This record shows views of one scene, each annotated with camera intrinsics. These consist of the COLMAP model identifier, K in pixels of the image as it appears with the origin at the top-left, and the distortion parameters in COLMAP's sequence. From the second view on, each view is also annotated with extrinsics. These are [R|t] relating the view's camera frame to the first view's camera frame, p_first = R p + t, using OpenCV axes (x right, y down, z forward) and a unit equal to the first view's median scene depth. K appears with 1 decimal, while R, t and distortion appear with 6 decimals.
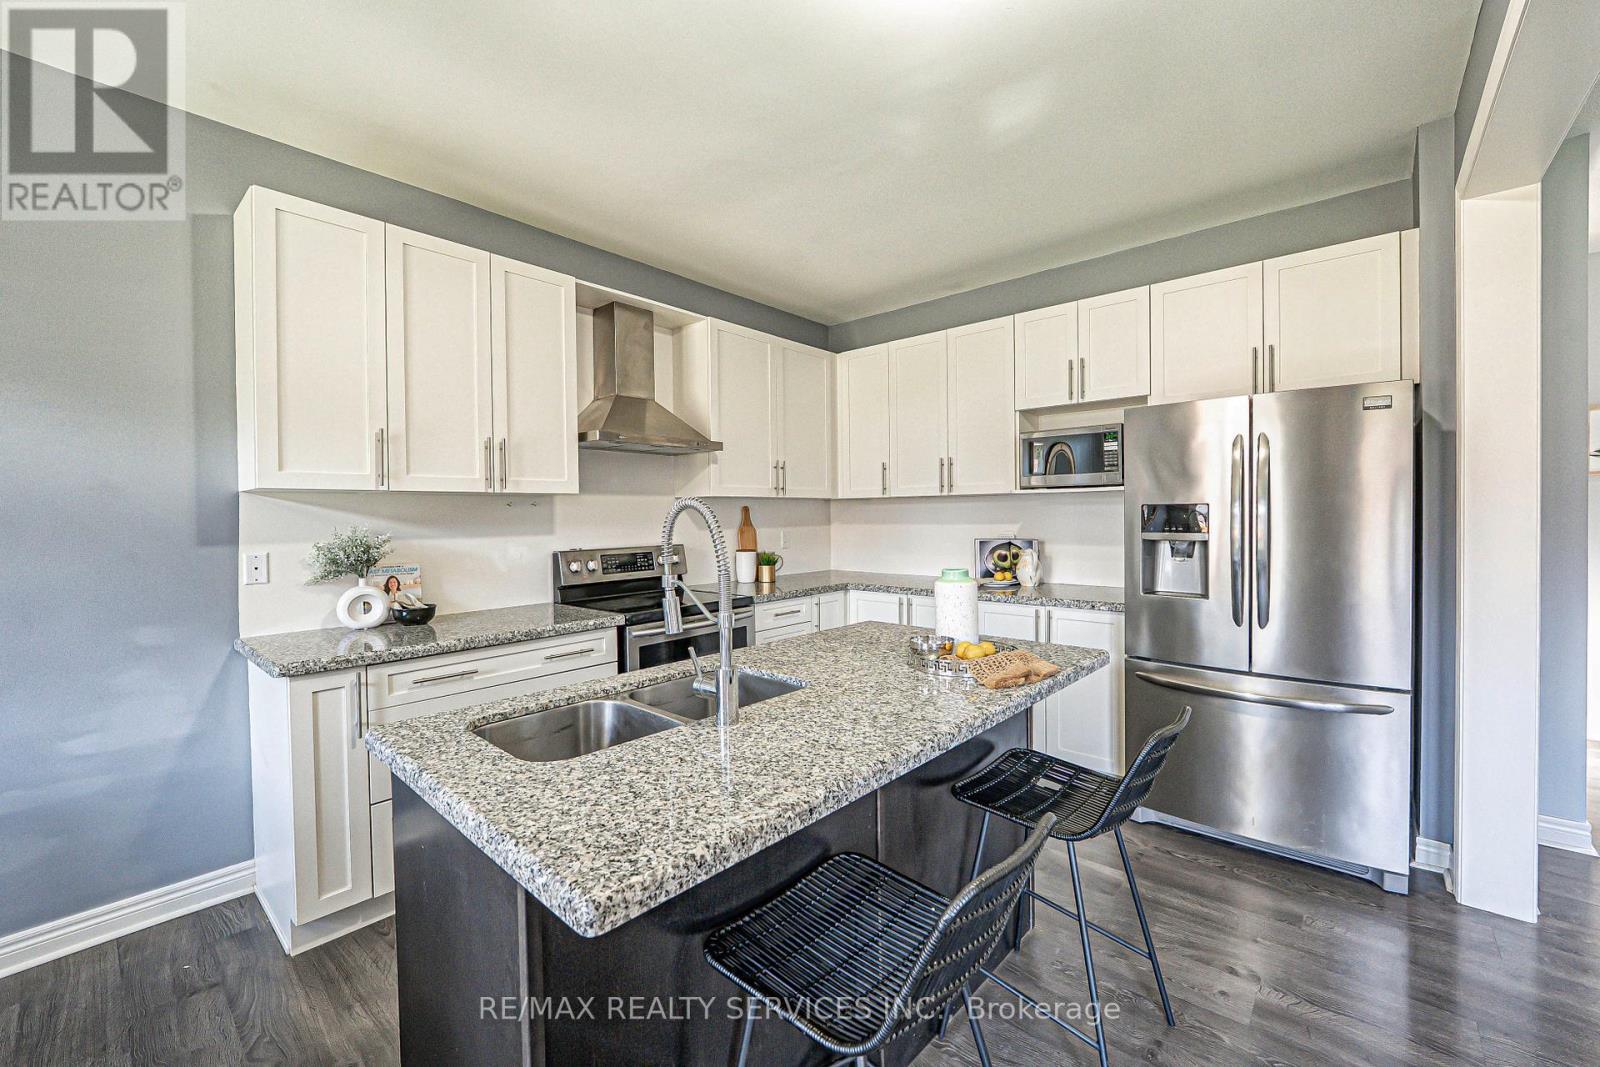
lens RADIAL K [[646.8, 0, 811.6], [0, 646.8, 523.4], [0, 0, 1]] dist [-0.010072, -0.000733]
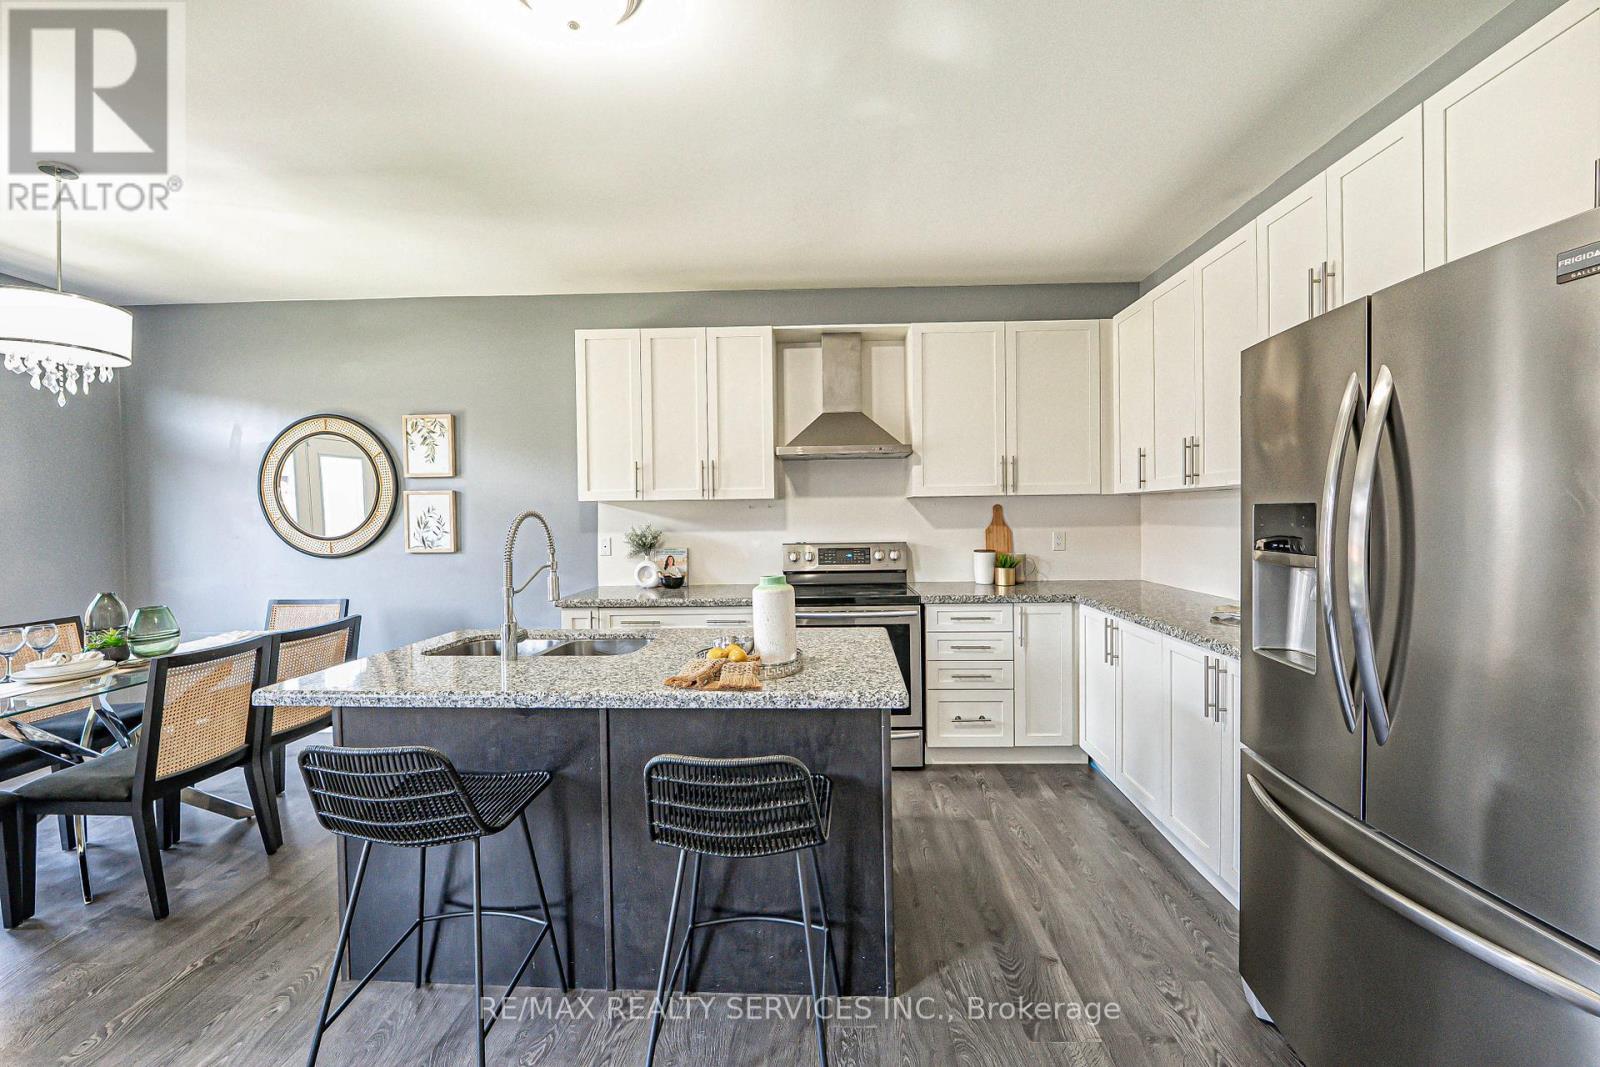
lens RADIAL K [[643.1, 0, 809.5], [0, 643.1, 530.1], [0, 0, 1]] dist [-0.001057, -0.000158]
pose [[0.629517, 0.023305, -0.776637, 0.598781], [-0.005732, 0.999662, 0.025350, -0.015246], [0.776965, -0.011507, 0.629438, 0.242996]]
